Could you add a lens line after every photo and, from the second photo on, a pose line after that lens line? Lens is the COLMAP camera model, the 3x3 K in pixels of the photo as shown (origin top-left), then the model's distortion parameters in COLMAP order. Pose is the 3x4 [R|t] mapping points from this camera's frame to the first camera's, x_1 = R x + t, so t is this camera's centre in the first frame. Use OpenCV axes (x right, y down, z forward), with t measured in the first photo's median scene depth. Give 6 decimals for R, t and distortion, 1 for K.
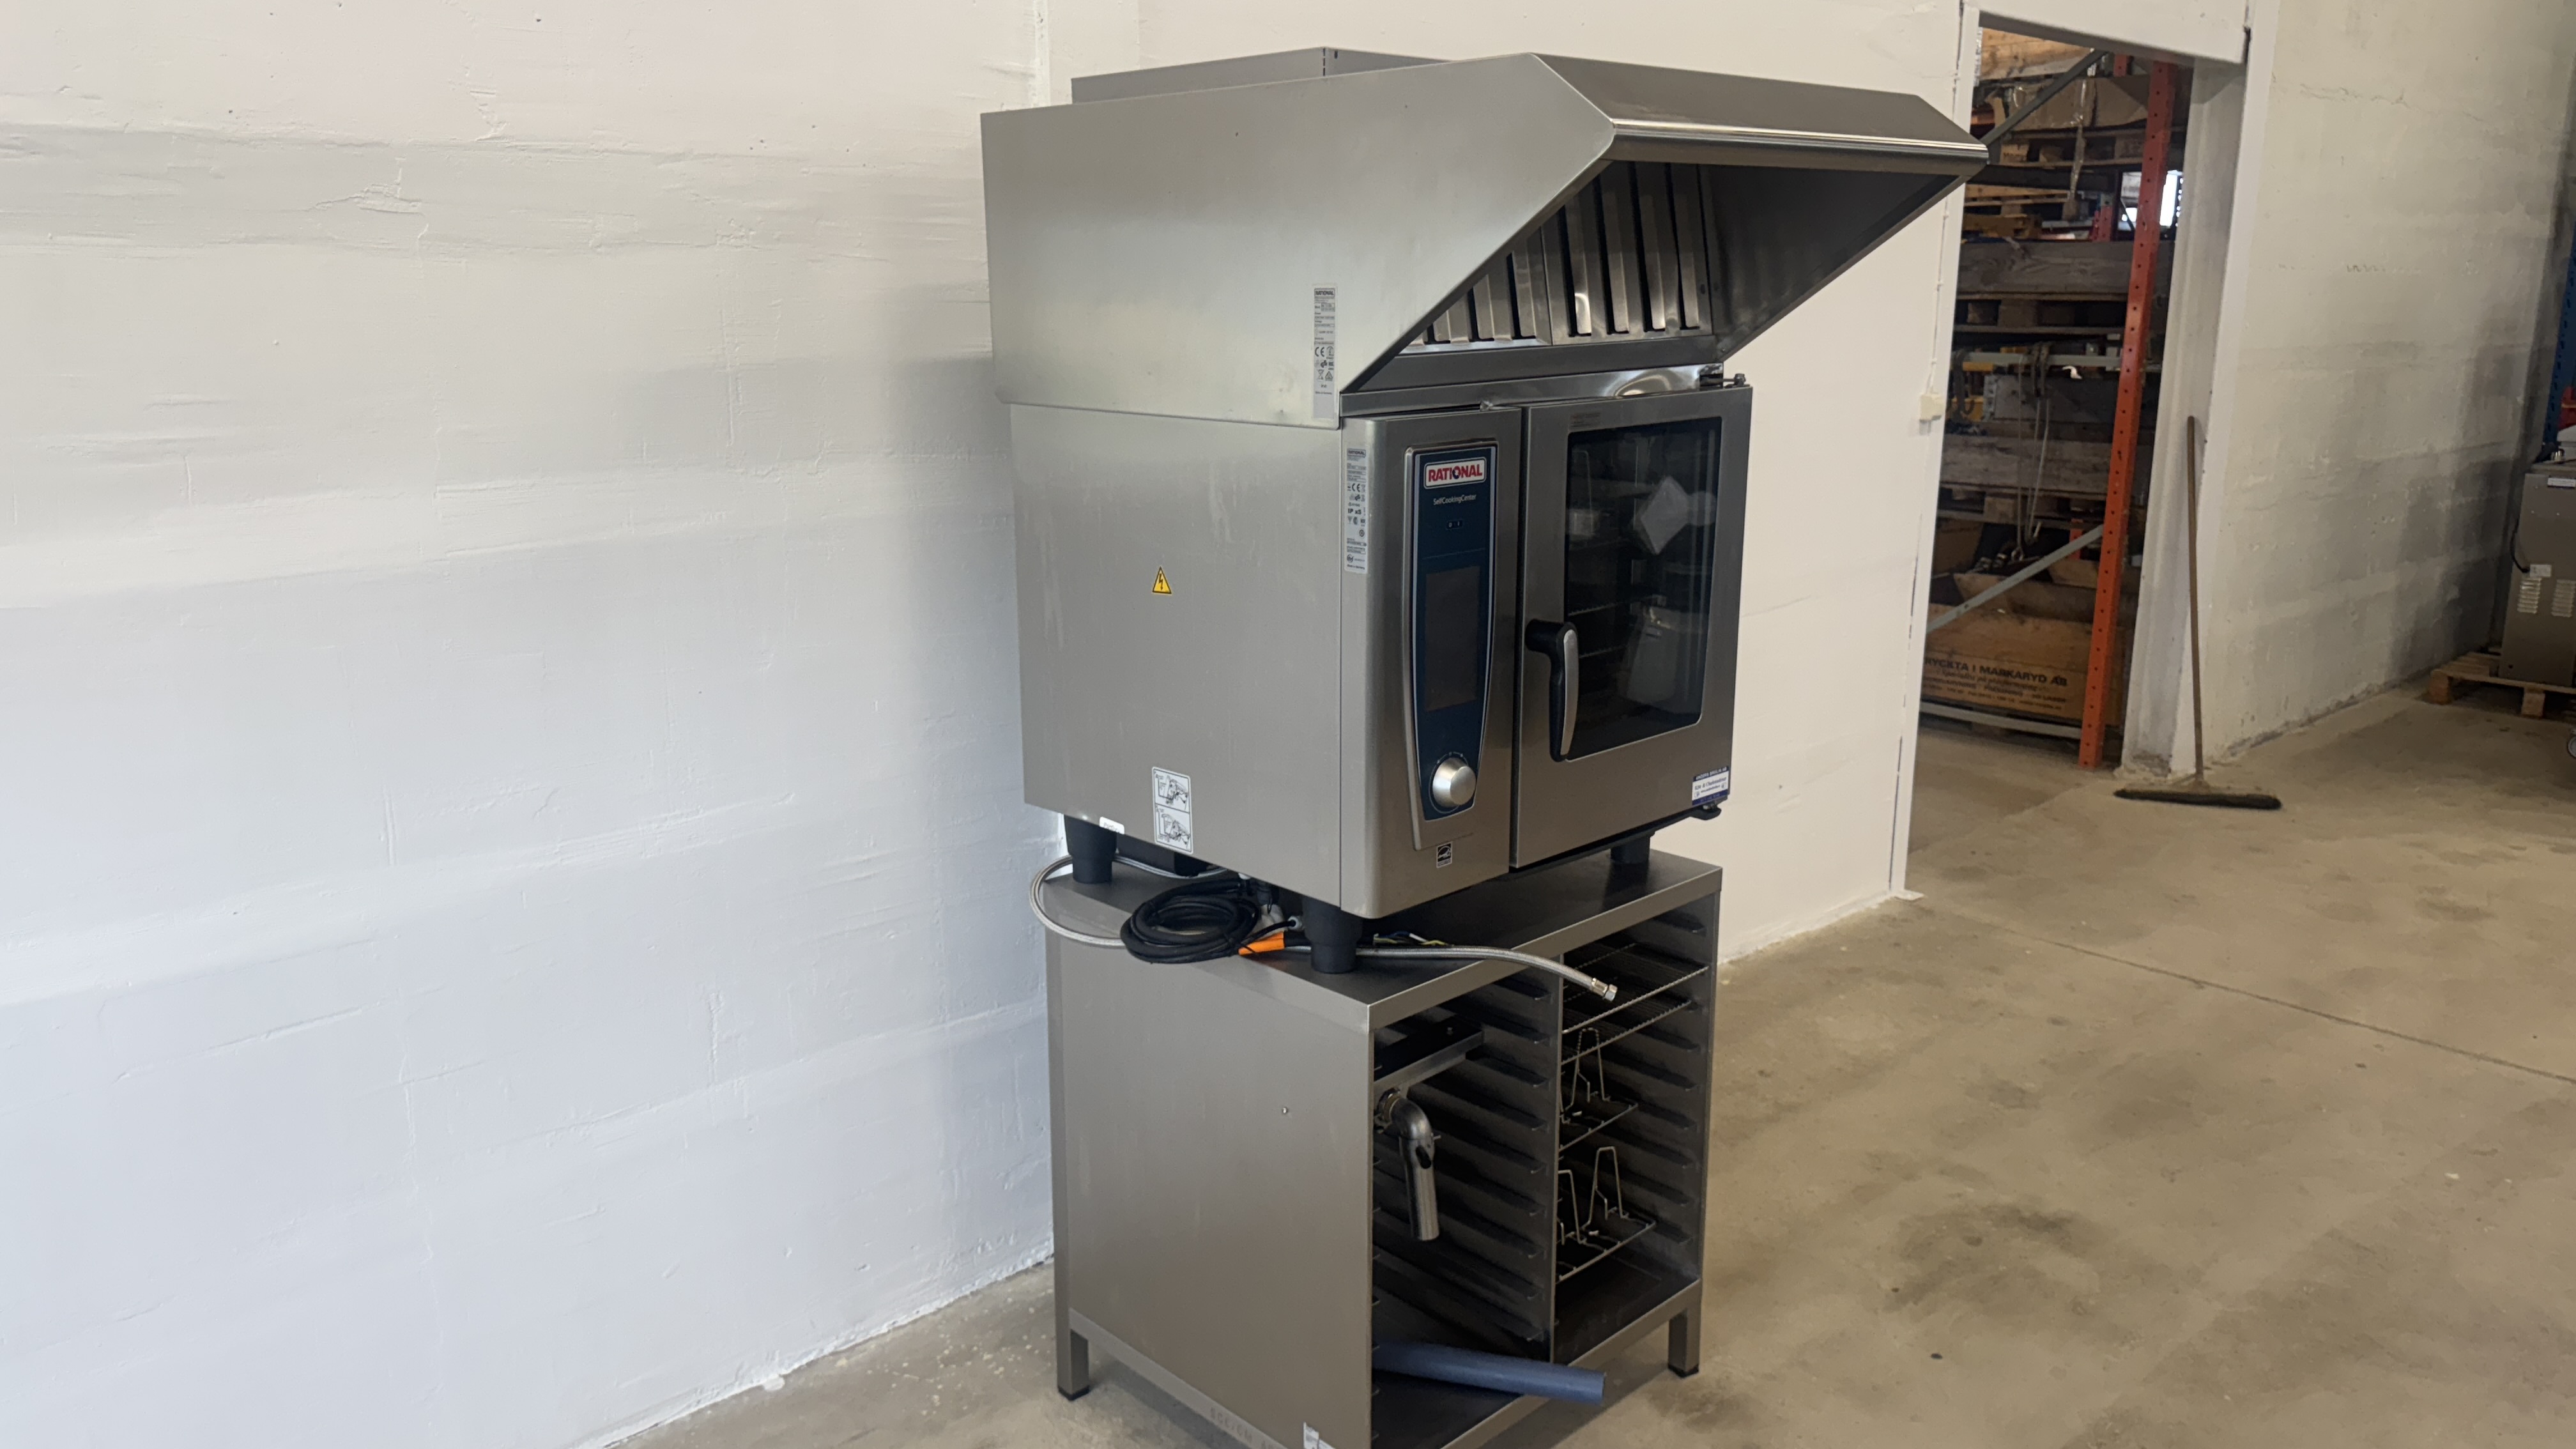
lens RADIAL K [[1826.2, 0, 1323.1], [0, 1826.2, 730.2], [0, 0, 1]] dist [0.059264, -0.087547]
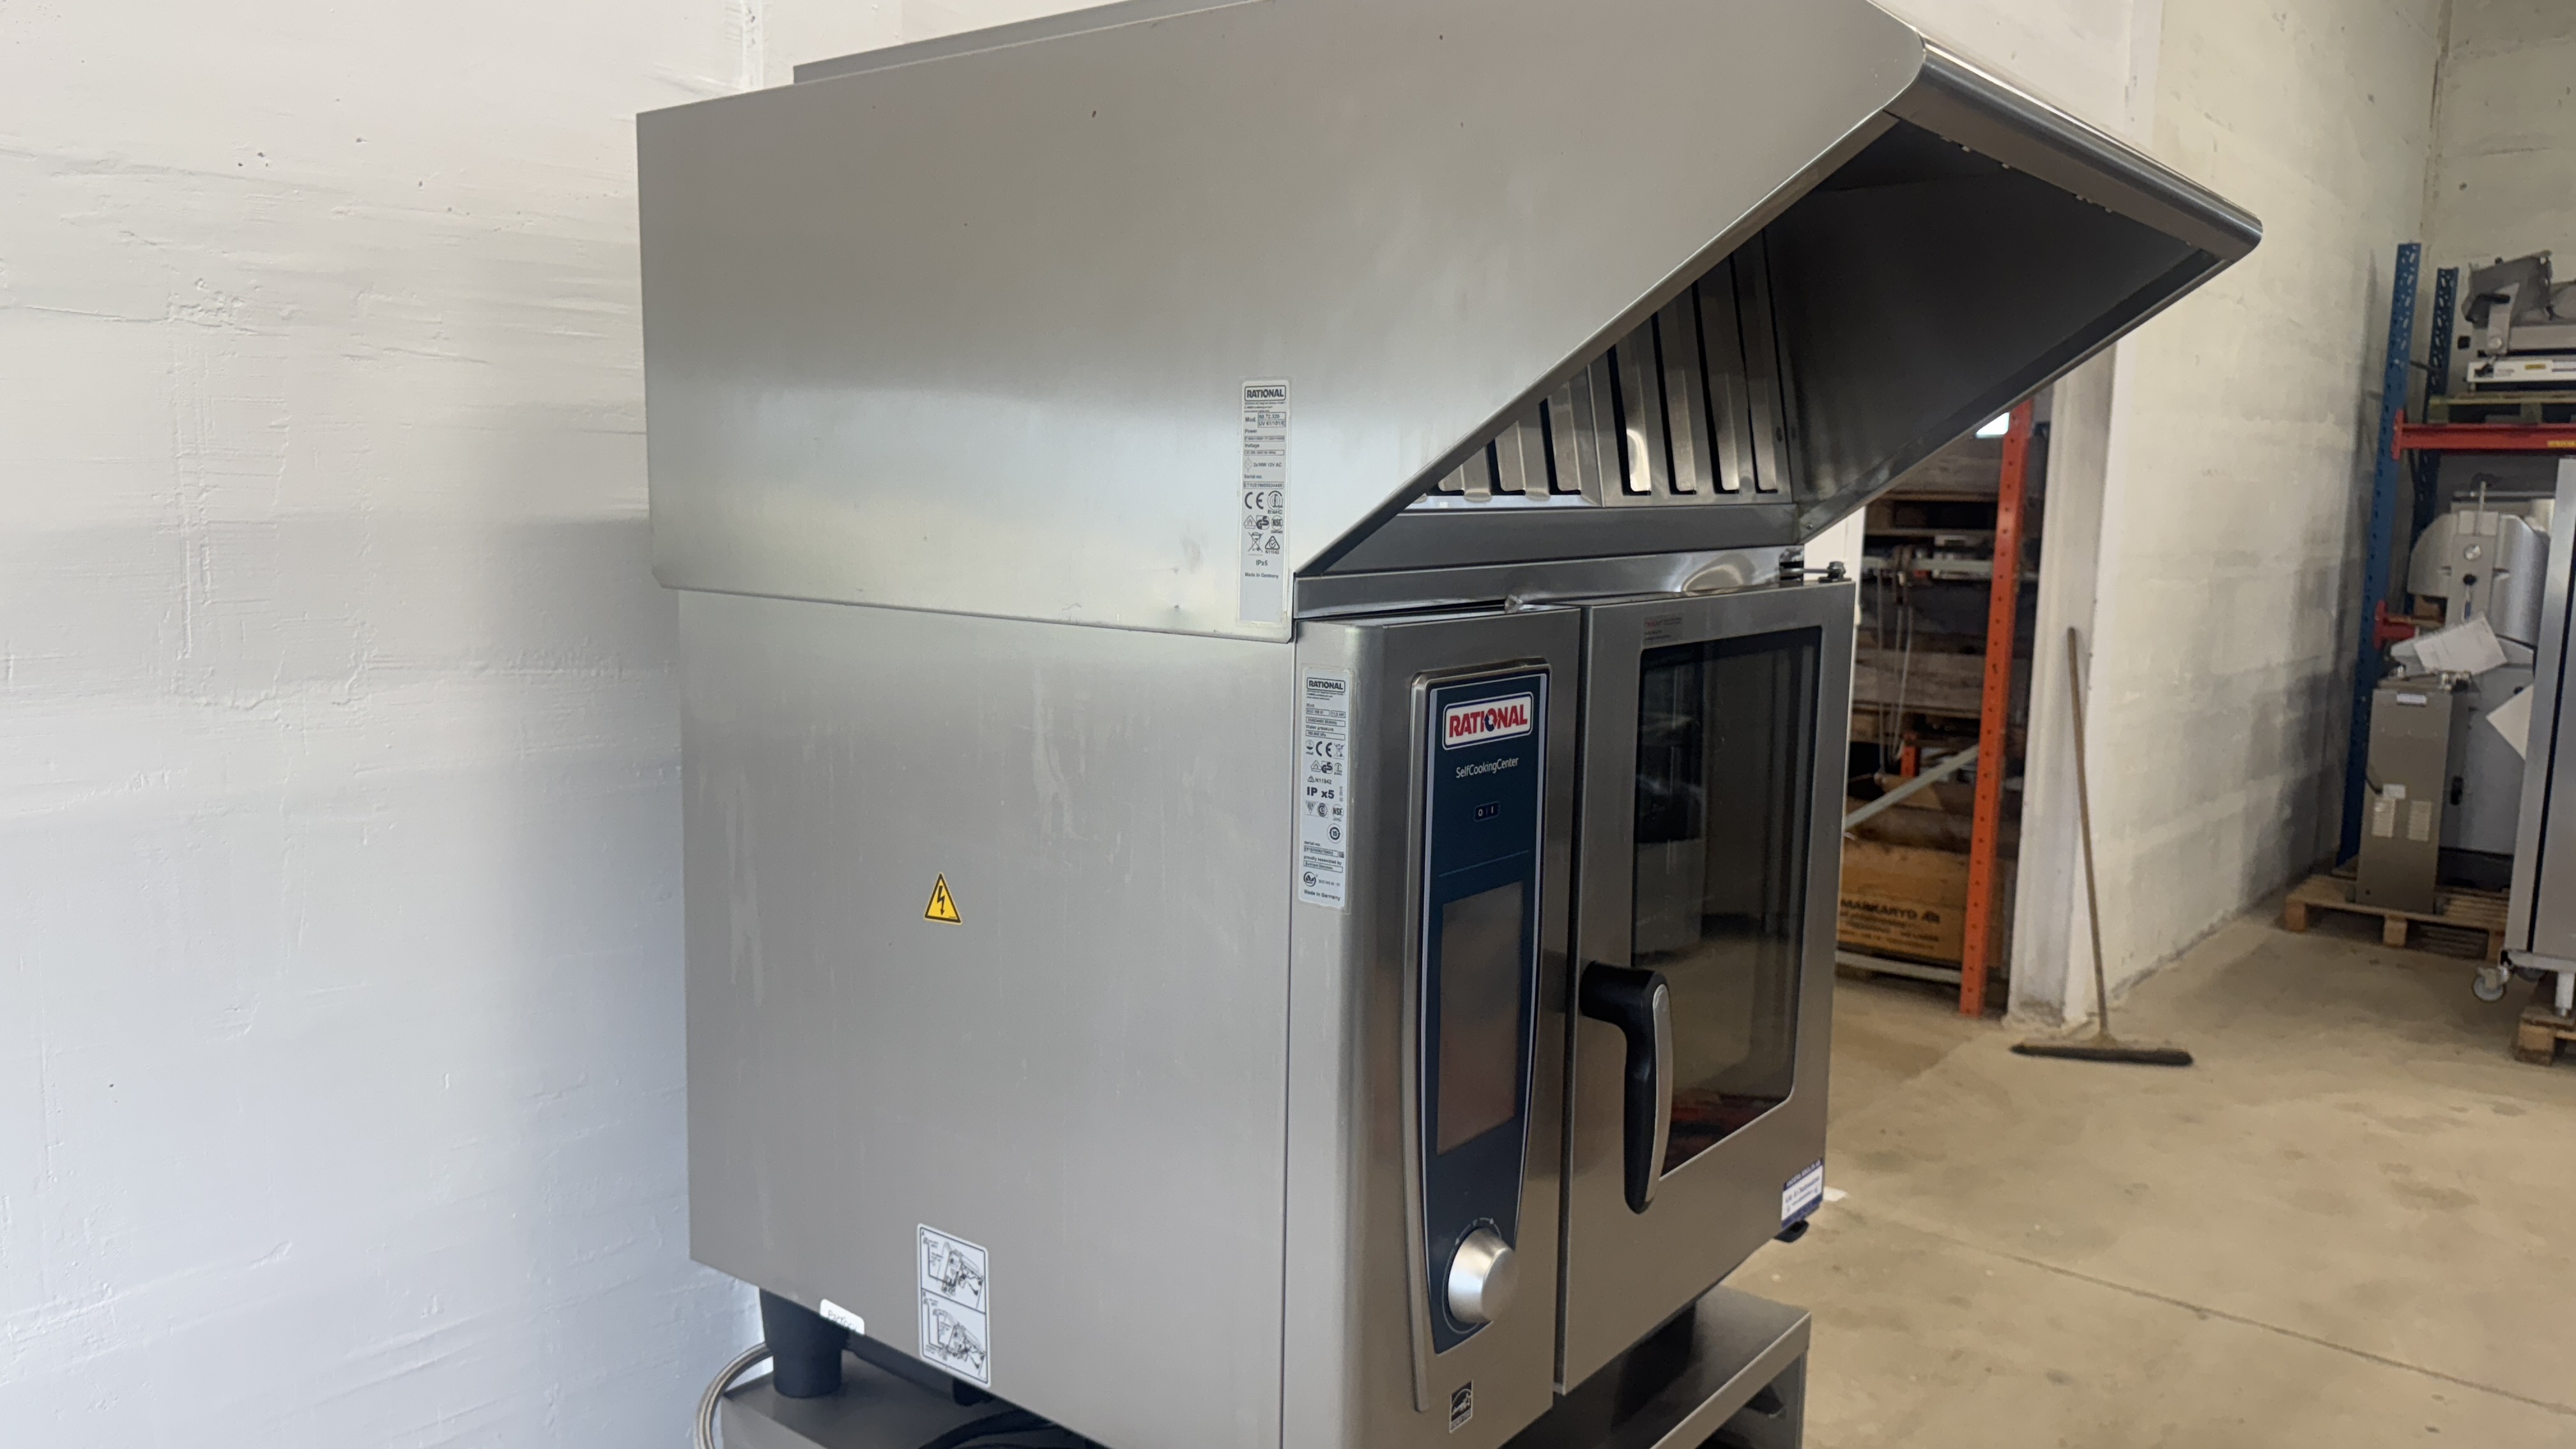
lens RADIAL K [[1826.2, 0, 1309.1], [0, 1826.2, 720.3], [0, 0, 1]] dist [0.059264, -0.087547]
pose [[0.991461, 0.002568, 0.130381, -0.044039], [0.012207, 0.993588, -0.112398, -0.063827], [-0.129833, 0.113030, 0.985072, 0.371515]]
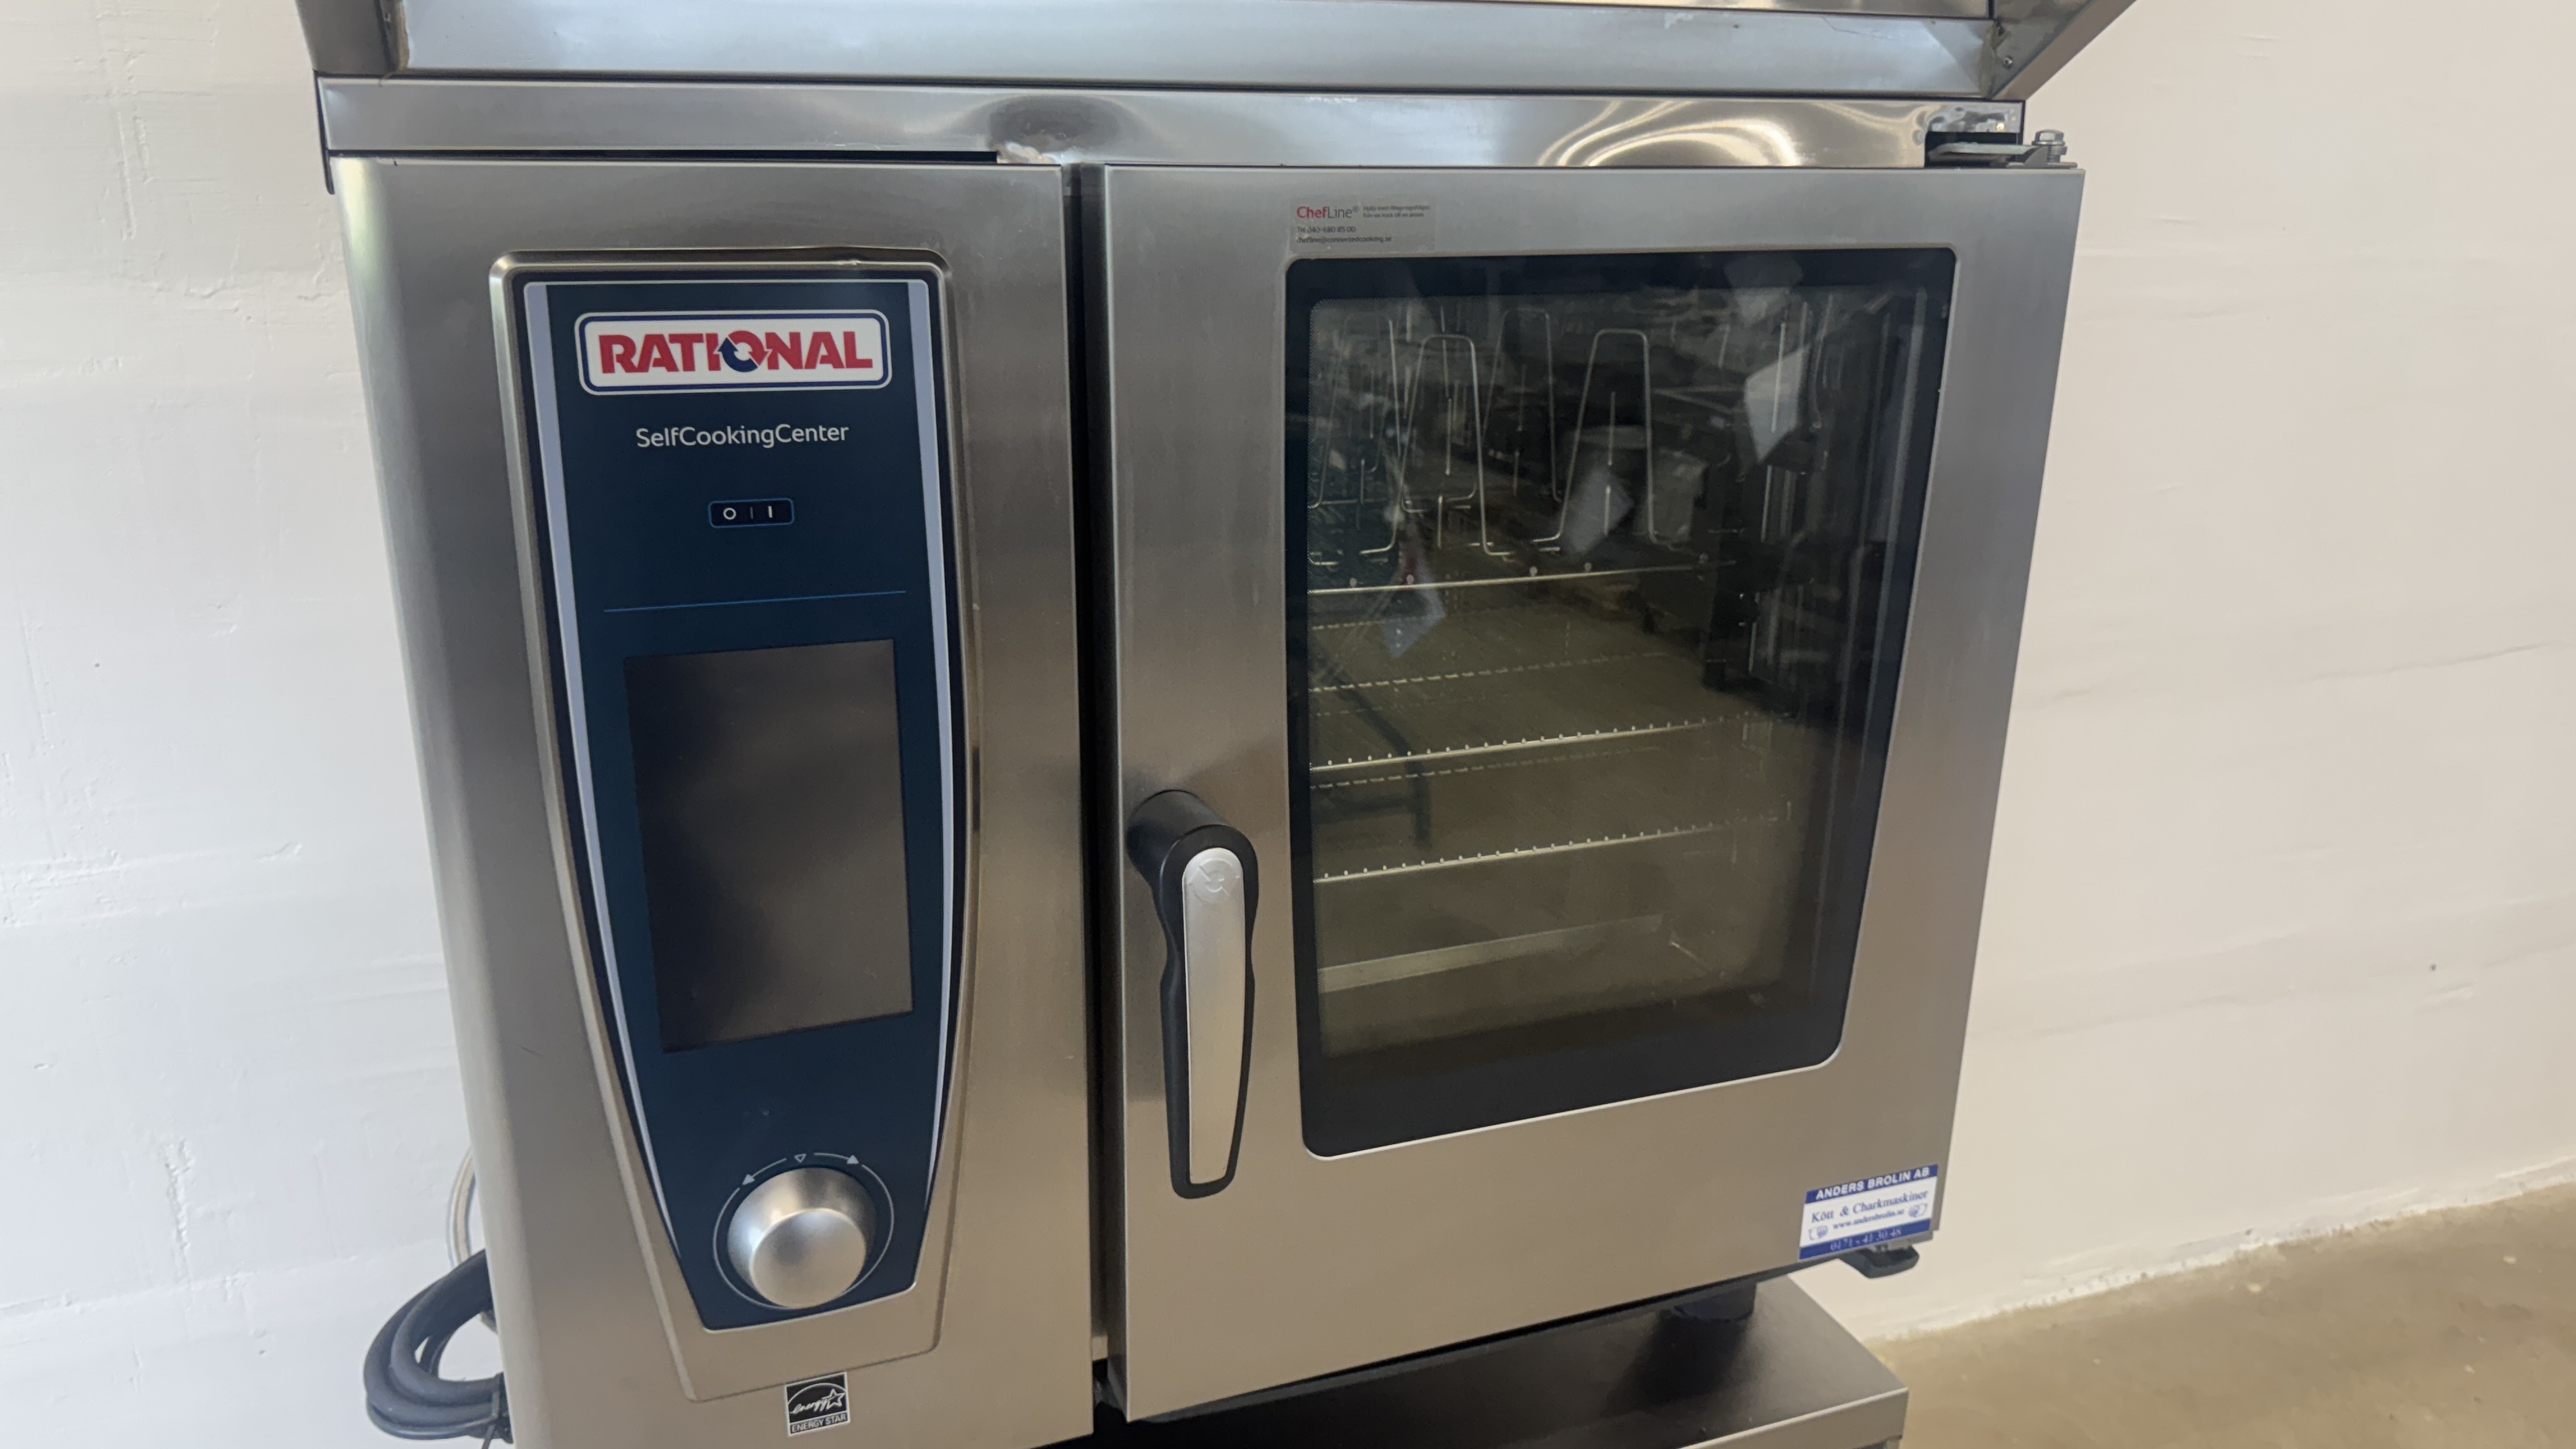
lens RADIAL K [[1826.2, 0, 1306.5], [0, 1826.2, 745.3], [0, 0, 1]] dist [0.059264, -0.087547]
pose [[0.916990, 0.139180, -0.373842, 0.236319], [-0.112601, 0.989359, 0.092137, -0.091896], [0.382687, -0.042394, 0.922905, 0.597548]]
